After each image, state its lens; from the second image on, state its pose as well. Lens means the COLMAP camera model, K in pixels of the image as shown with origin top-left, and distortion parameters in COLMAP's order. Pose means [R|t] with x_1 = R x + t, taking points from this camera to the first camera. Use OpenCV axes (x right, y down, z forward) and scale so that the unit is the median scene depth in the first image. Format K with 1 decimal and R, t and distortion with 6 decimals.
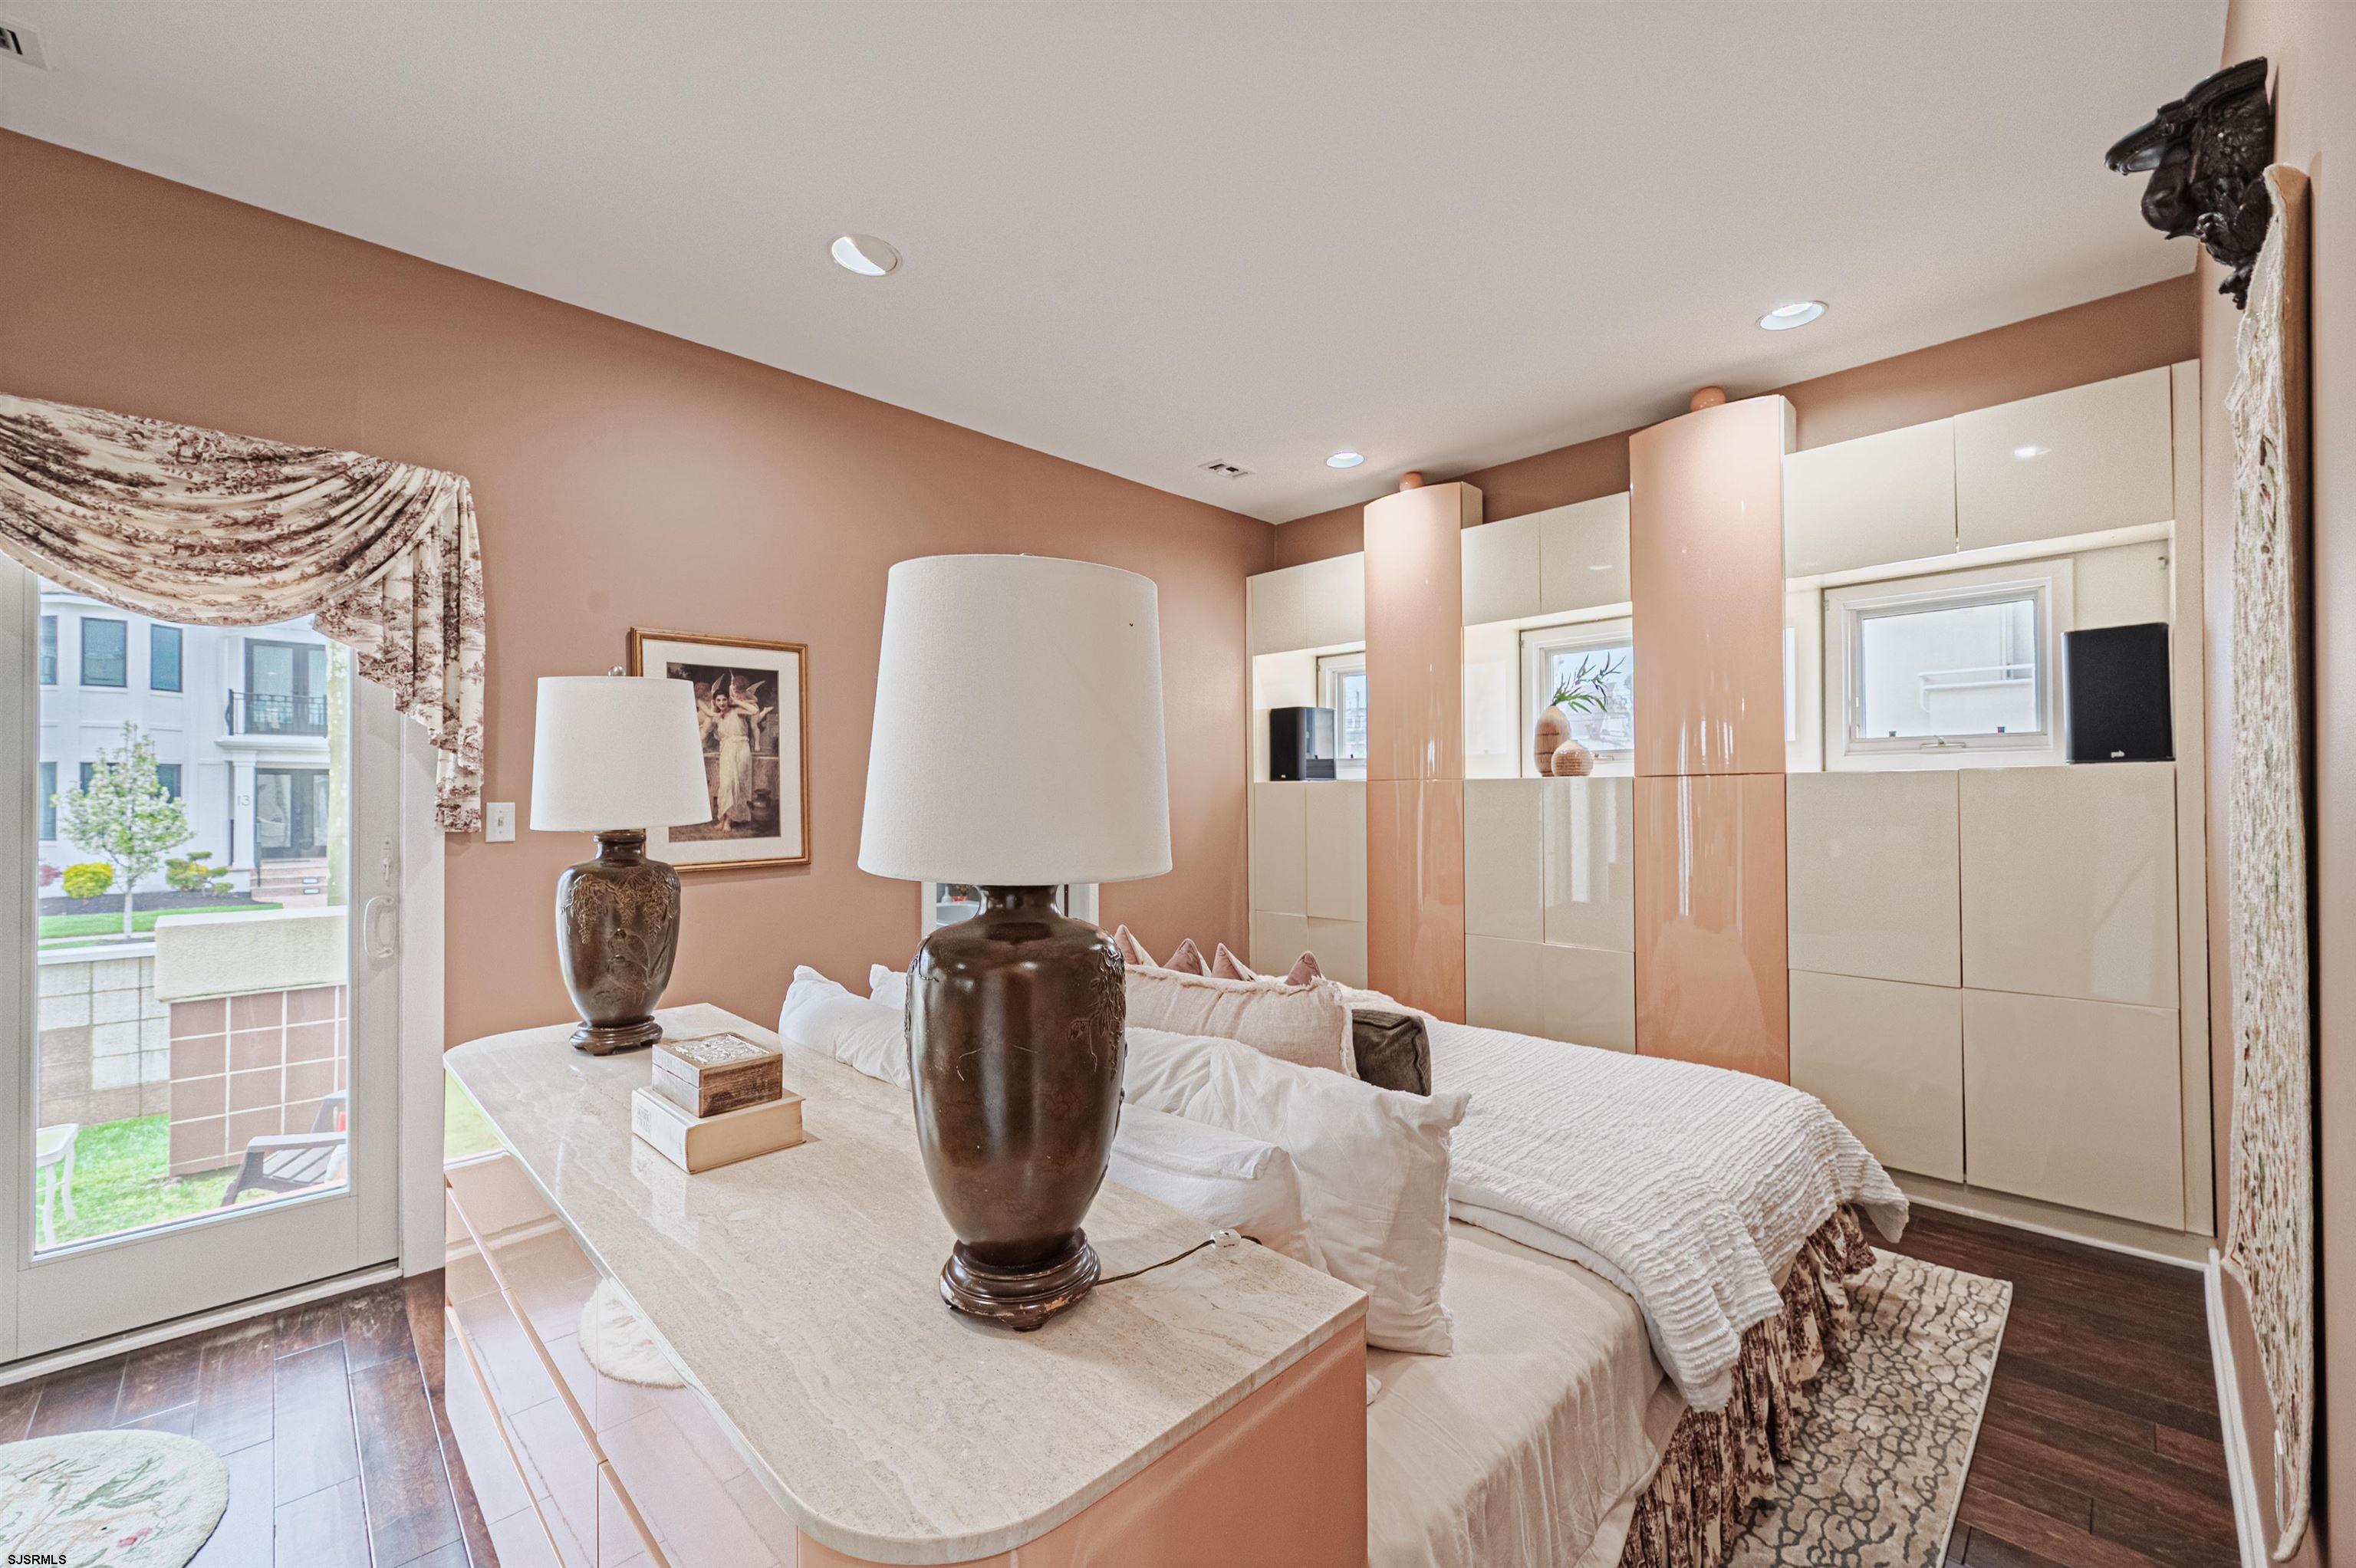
lens RADIAL K [[930.5, 0, 1174.3], [0, 930.5, 789.3], [0, 0, 1]] dist [-0.002267, -0.000007]
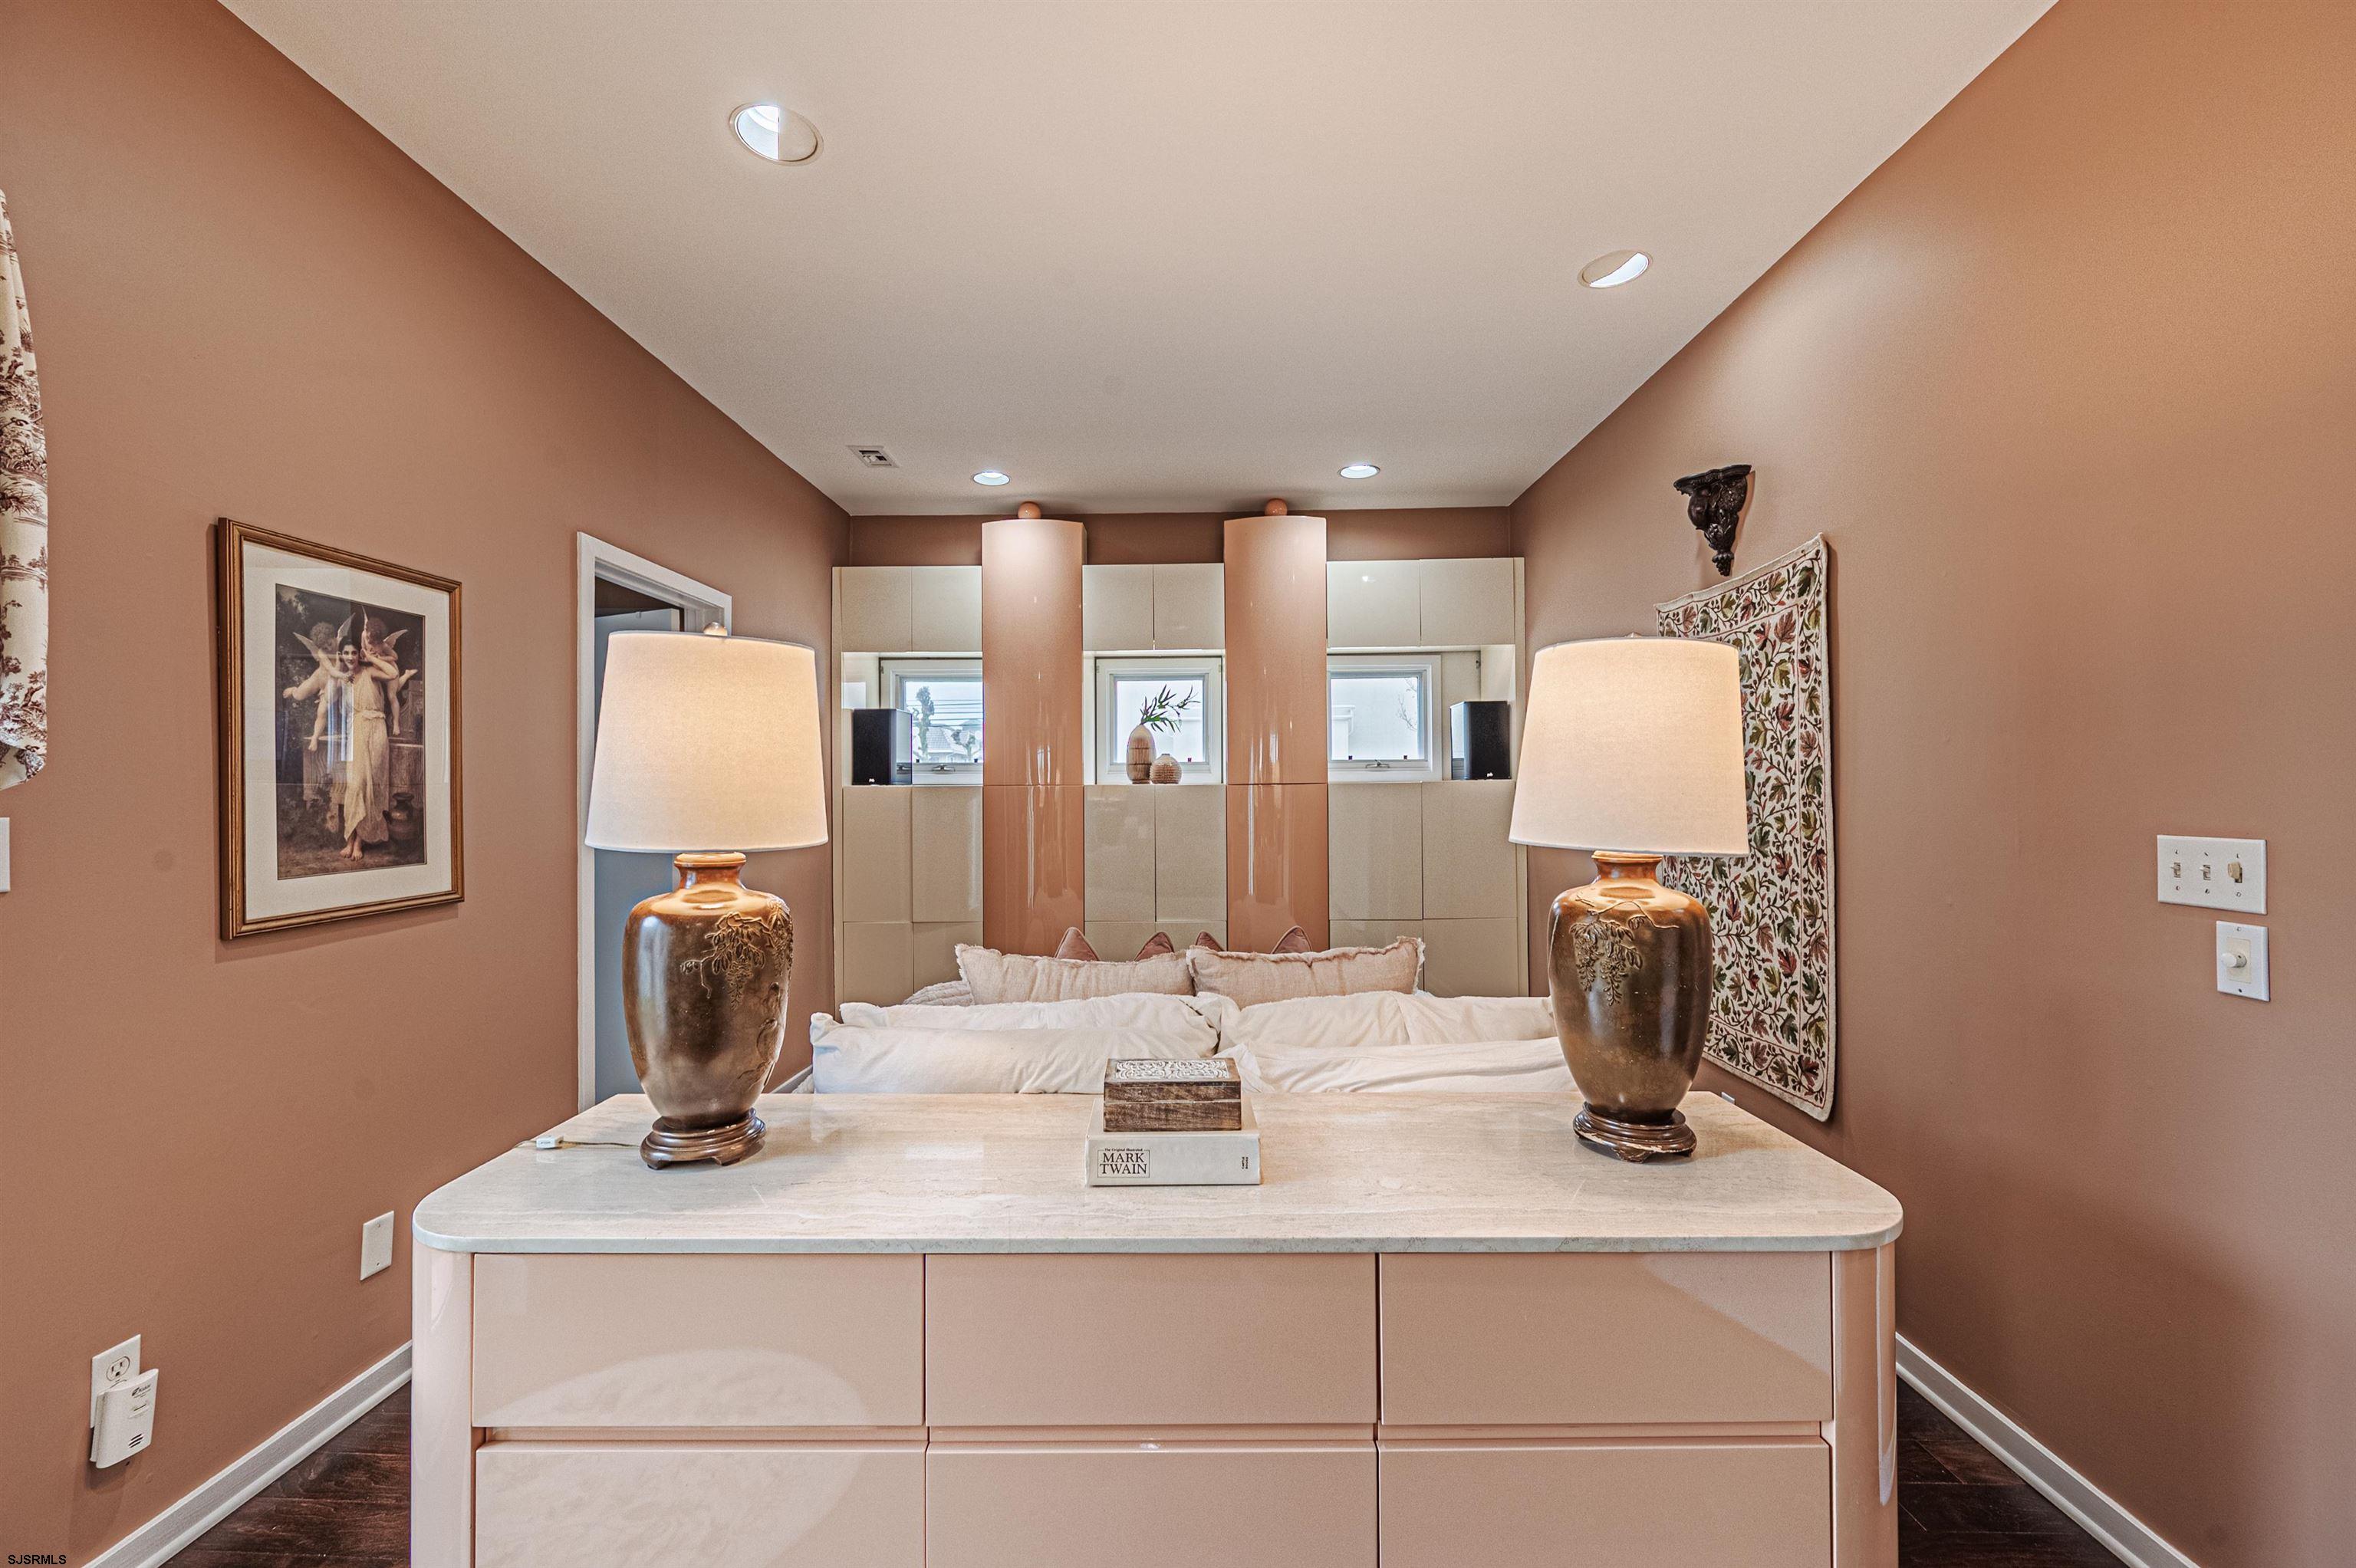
lens RADIAL K [[930.5, 0, 1174.3], [0, 930.5, 789.3], [0, 0, 1]] dist [-0.002267, -0.000007]
pose [[0.712062, 0.004858, 0.702100, -0.507777], [-0.002561, 0.999987, -0.004322, -0.000999], [-0.702112, 0.001279, 0.712065, 0.141974]]
